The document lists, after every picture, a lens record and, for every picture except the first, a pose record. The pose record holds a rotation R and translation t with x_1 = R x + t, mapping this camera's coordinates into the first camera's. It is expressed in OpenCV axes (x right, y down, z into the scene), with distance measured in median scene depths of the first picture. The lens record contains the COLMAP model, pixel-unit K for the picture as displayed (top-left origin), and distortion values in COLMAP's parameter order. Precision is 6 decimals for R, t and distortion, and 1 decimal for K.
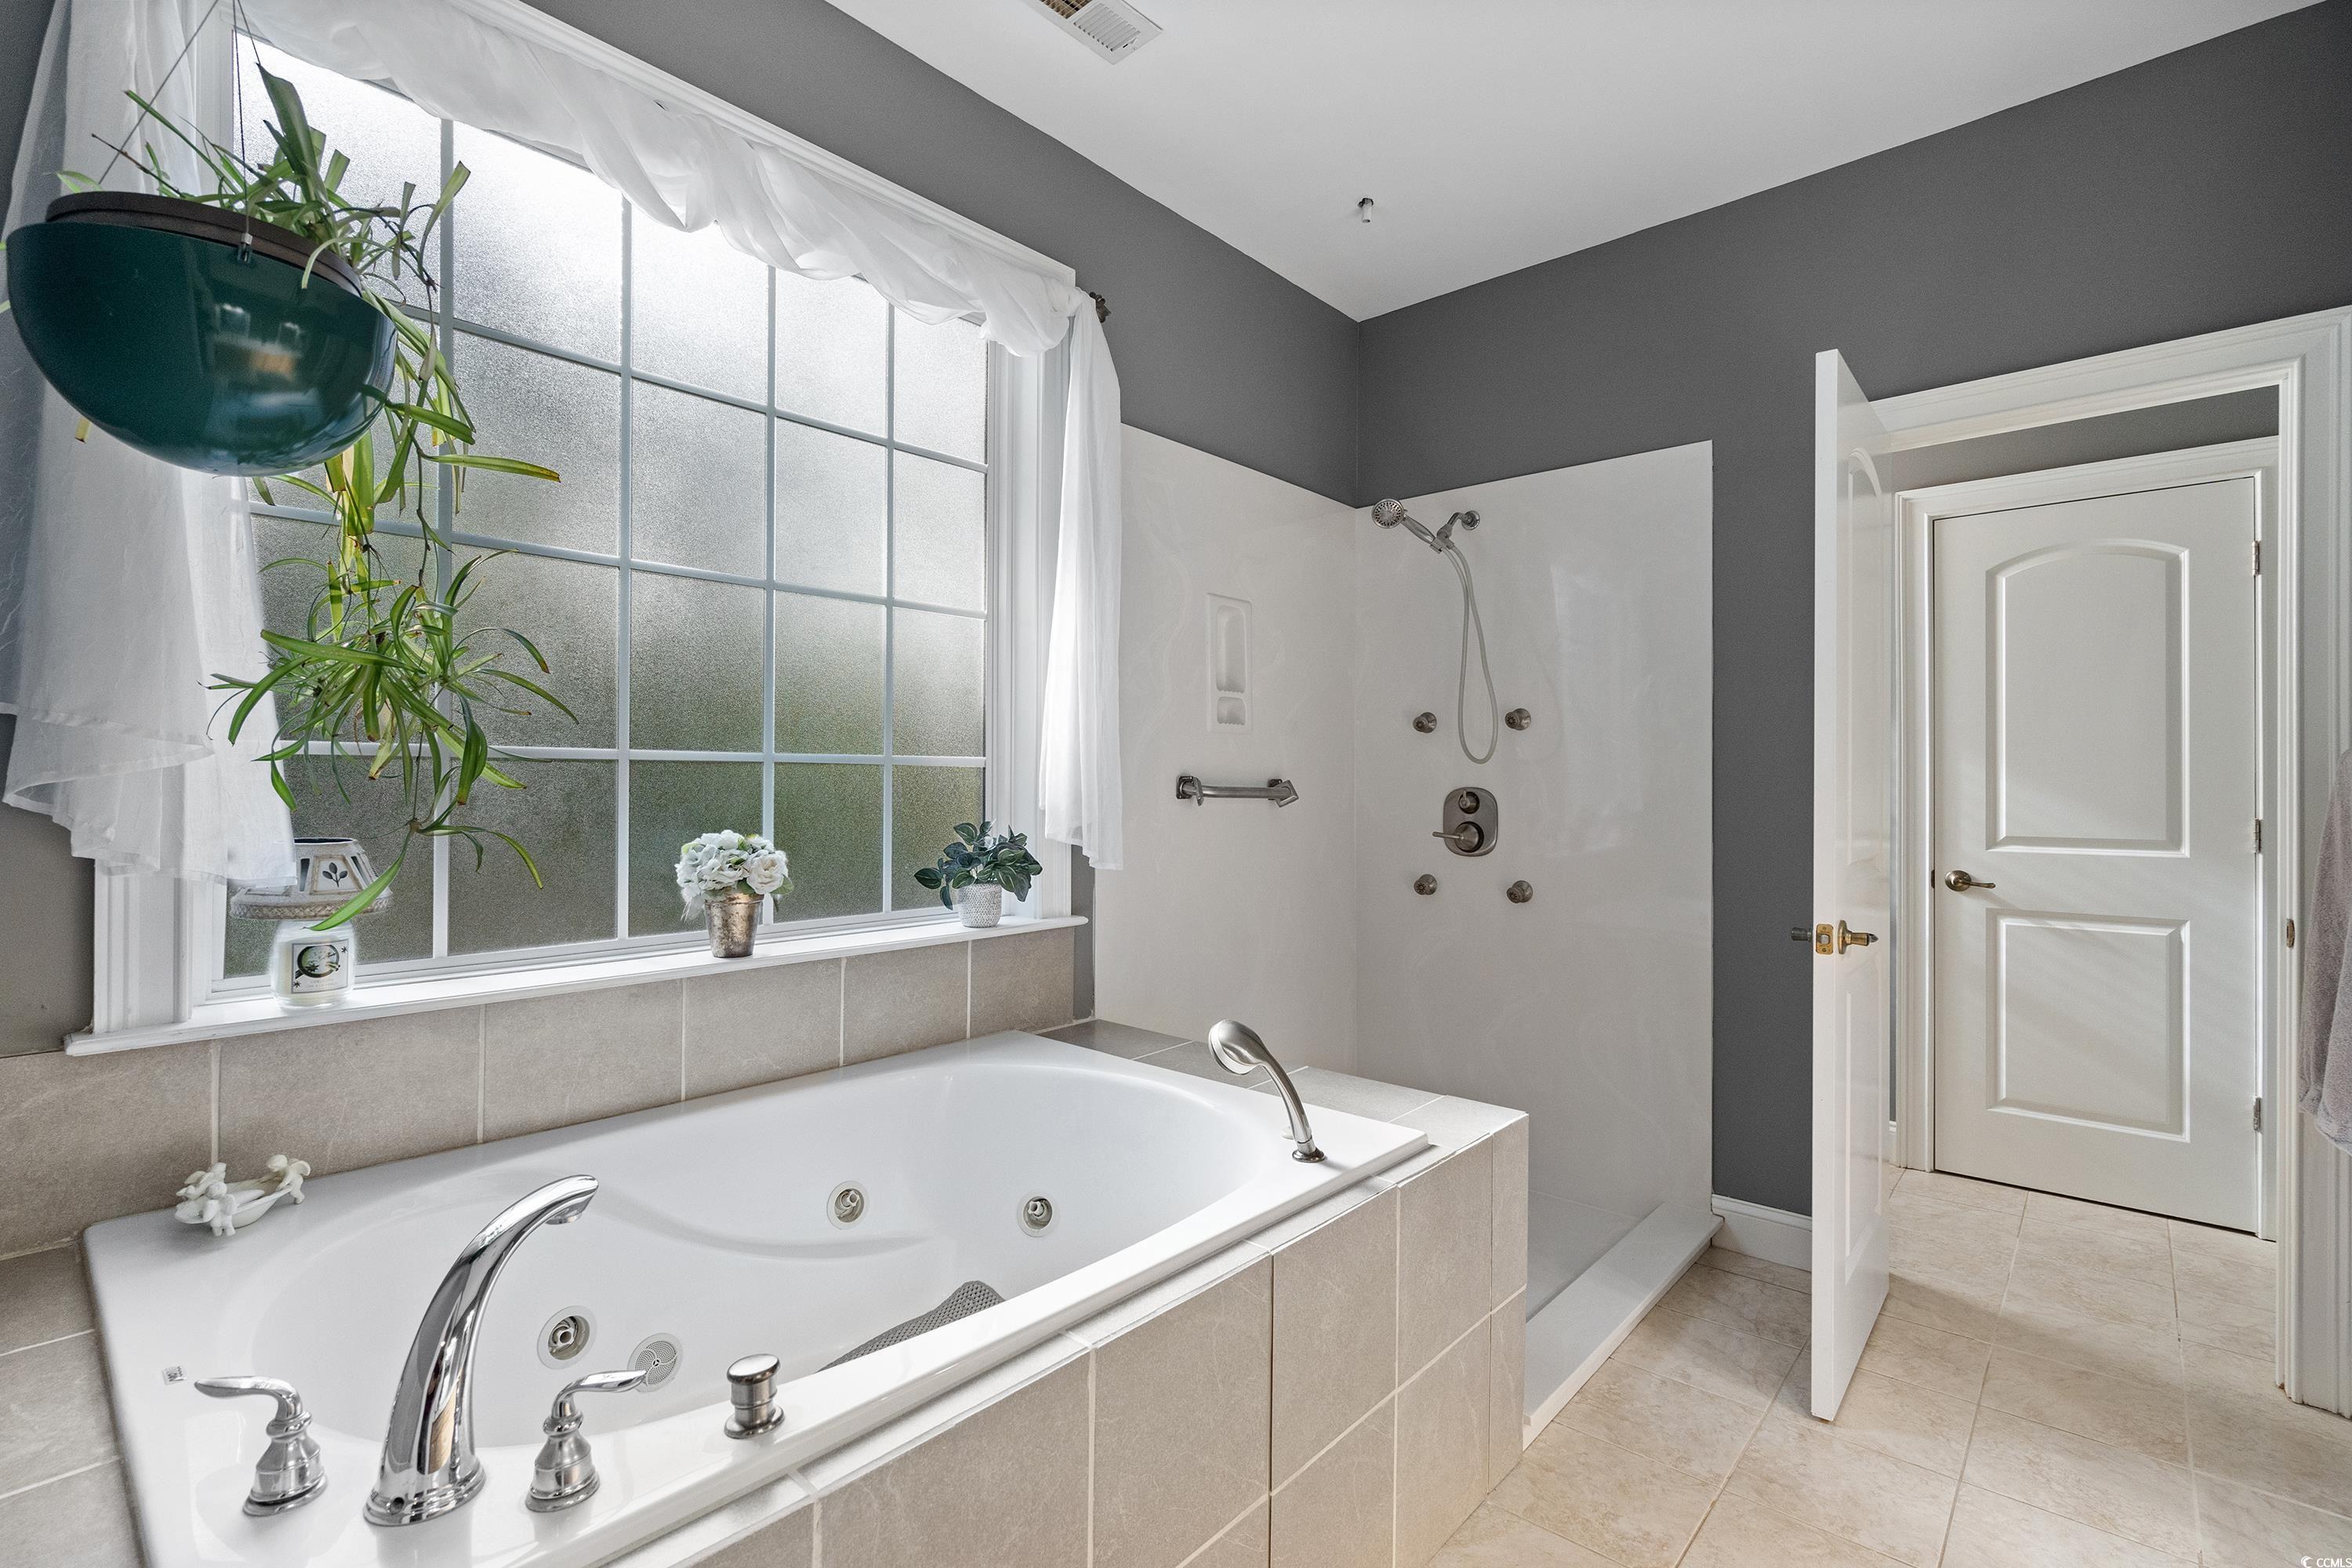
lens RADIAL K [[1076.6, 0, 1176.0], [0, 1076.6, 784.0], [0, 0, 1]] dist [0.001030, 0.000490]
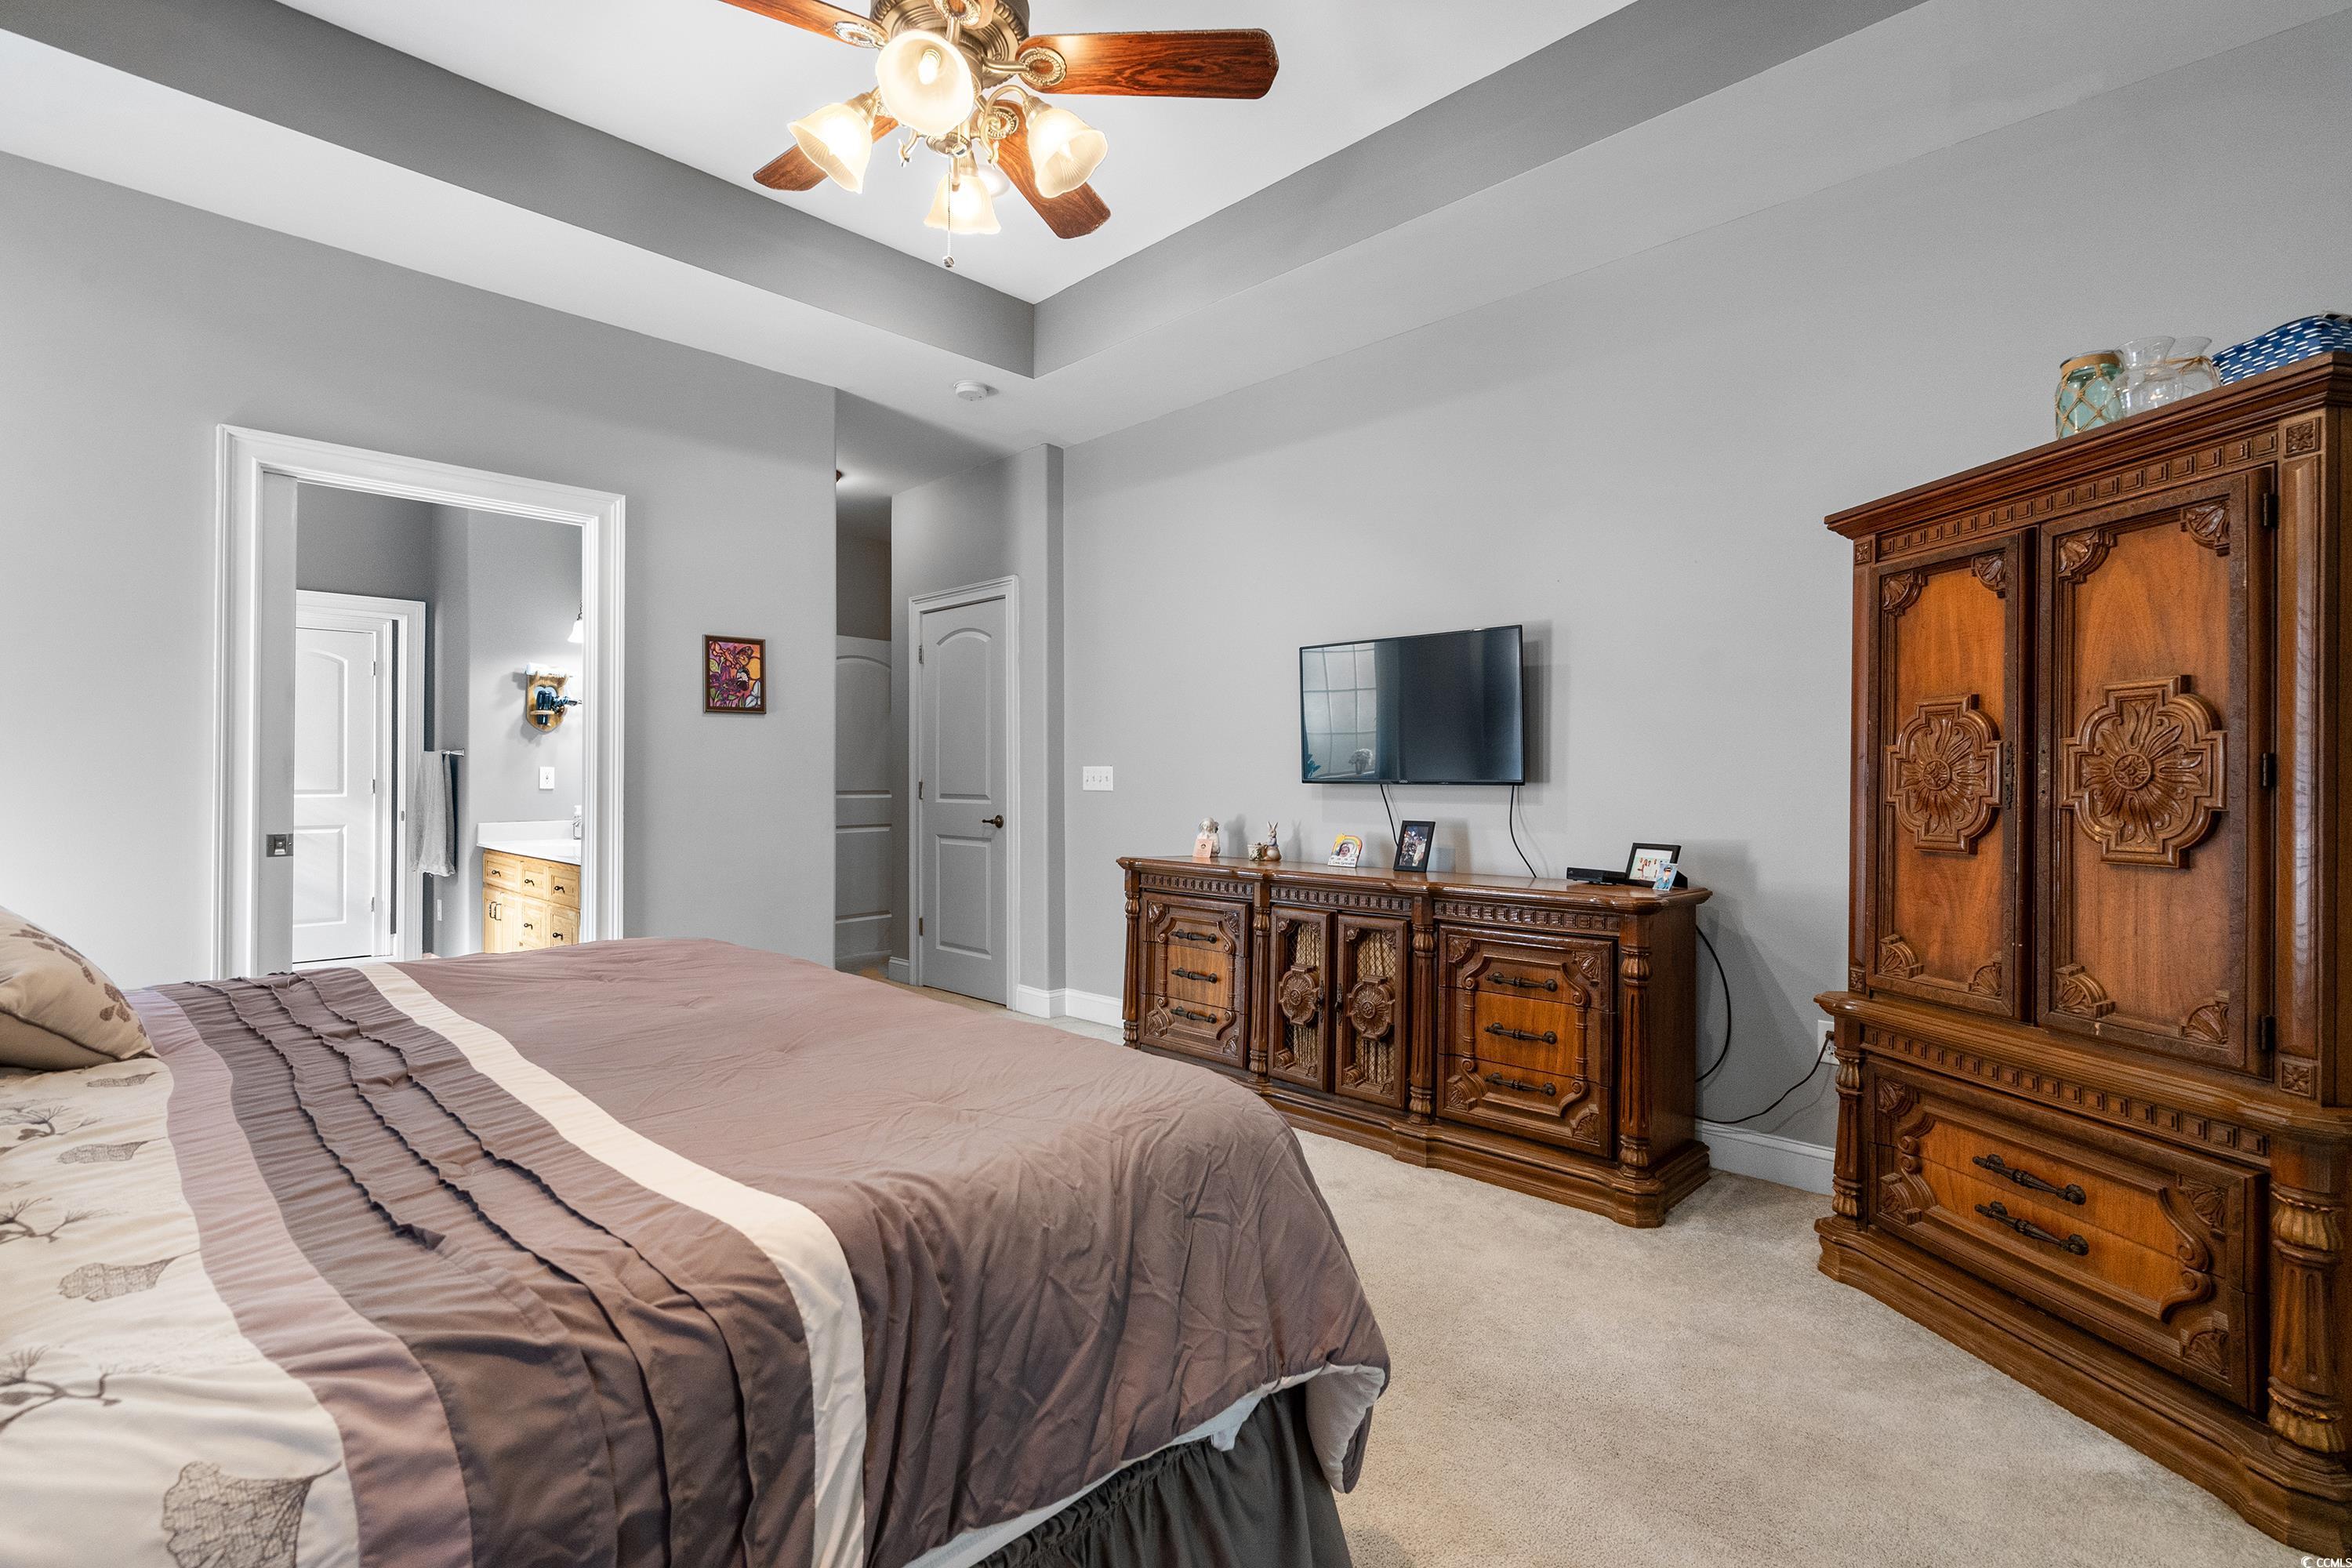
lens RADIAL K [[1076.6, 0, 1176.0], [0, 1076.6, 784.0], [0, 0, 1]] dist [0.001030, 0.000490]
pose [[0.161050, -0.000894, 0.986946, -1.021700], [-0.010408, 0.999942, 0.002604, 0.011083], [-0.986891, -0.010692, 0.161031, -1.092215]]
